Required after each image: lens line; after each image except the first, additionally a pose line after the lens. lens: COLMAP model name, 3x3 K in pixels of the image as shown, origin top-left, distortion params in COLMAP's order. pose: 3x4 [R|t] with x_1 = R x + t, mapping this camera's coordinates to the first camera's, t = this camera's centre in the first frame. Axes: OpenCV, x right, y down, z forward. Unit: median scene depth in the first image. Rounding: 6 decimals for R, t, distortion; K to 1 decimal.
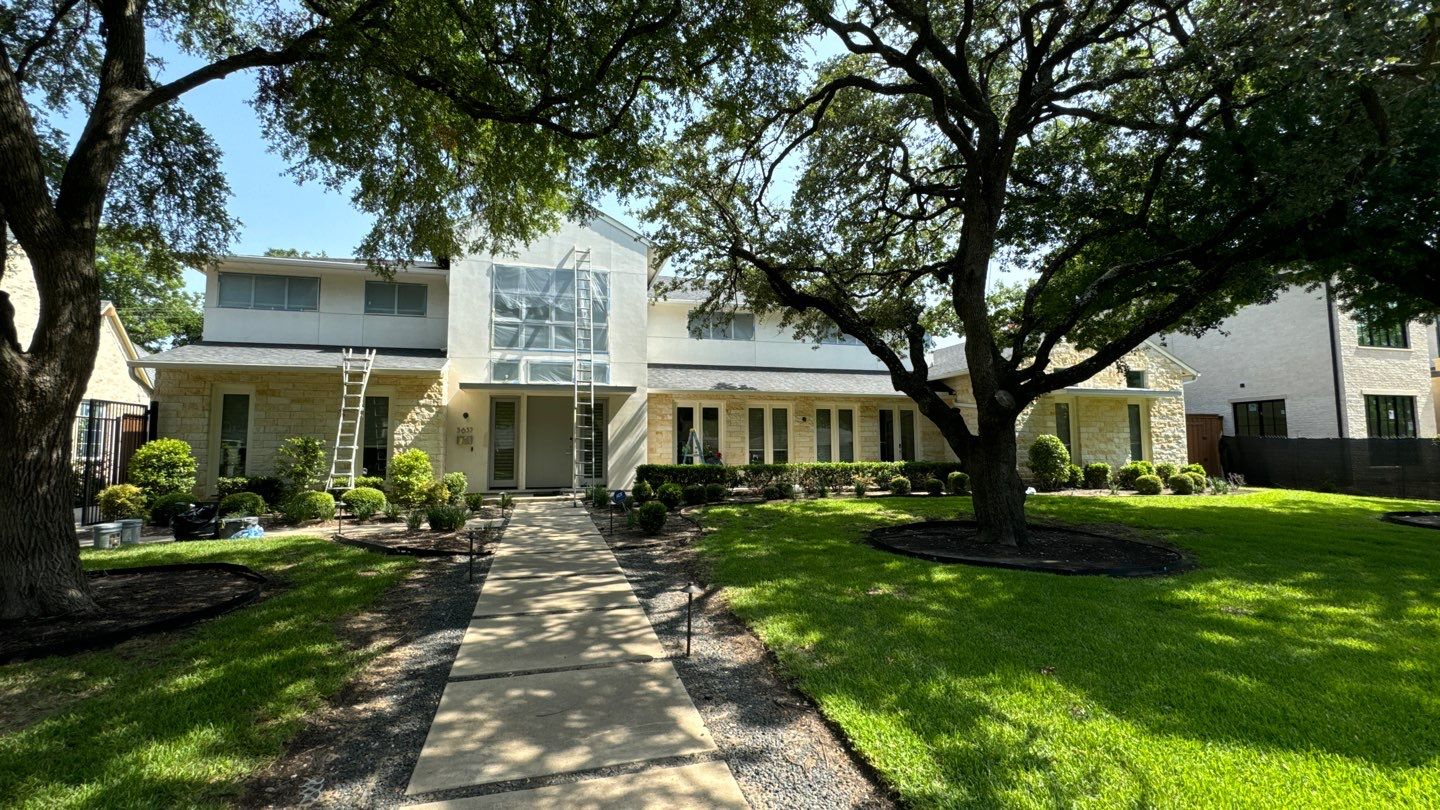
lens RADIAL K [[619.6, 0, 720.0], [0, 619.6, 405.0], [0, 0, 1]] dist [-0.001085, -0.000179]
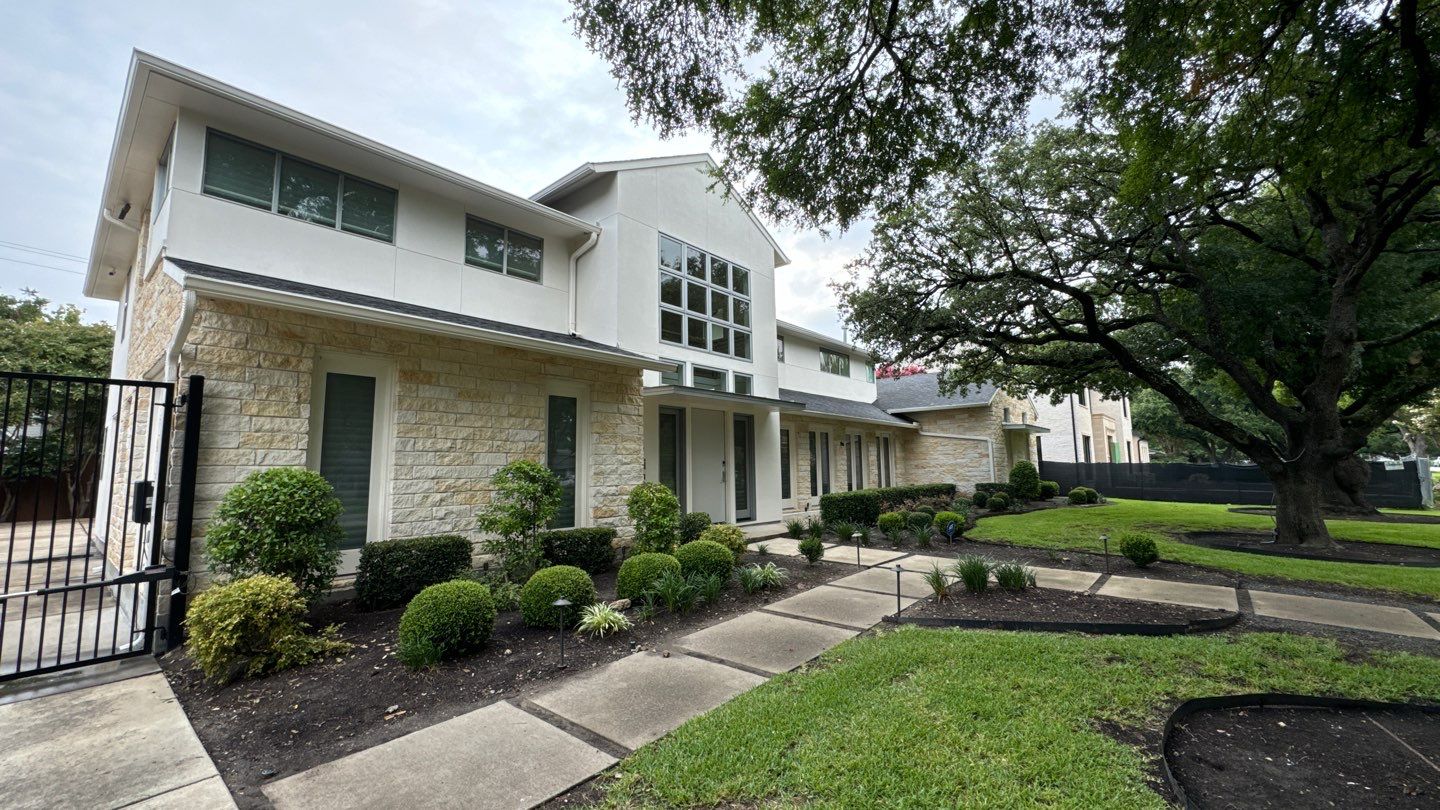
lens RADIAL K [[569.8, 0, 720.0], [0, 569.8, 405.0], [0, 0, 1]] dist [-0.002297, -0.000252]
pose [[0.837152, 0.059244, 0.543752, -1.136168], [-0.038716, 0.998042, -0.049133, 0.026684], [-0.545598, 0.020079, 0.837806, 0.659578]]
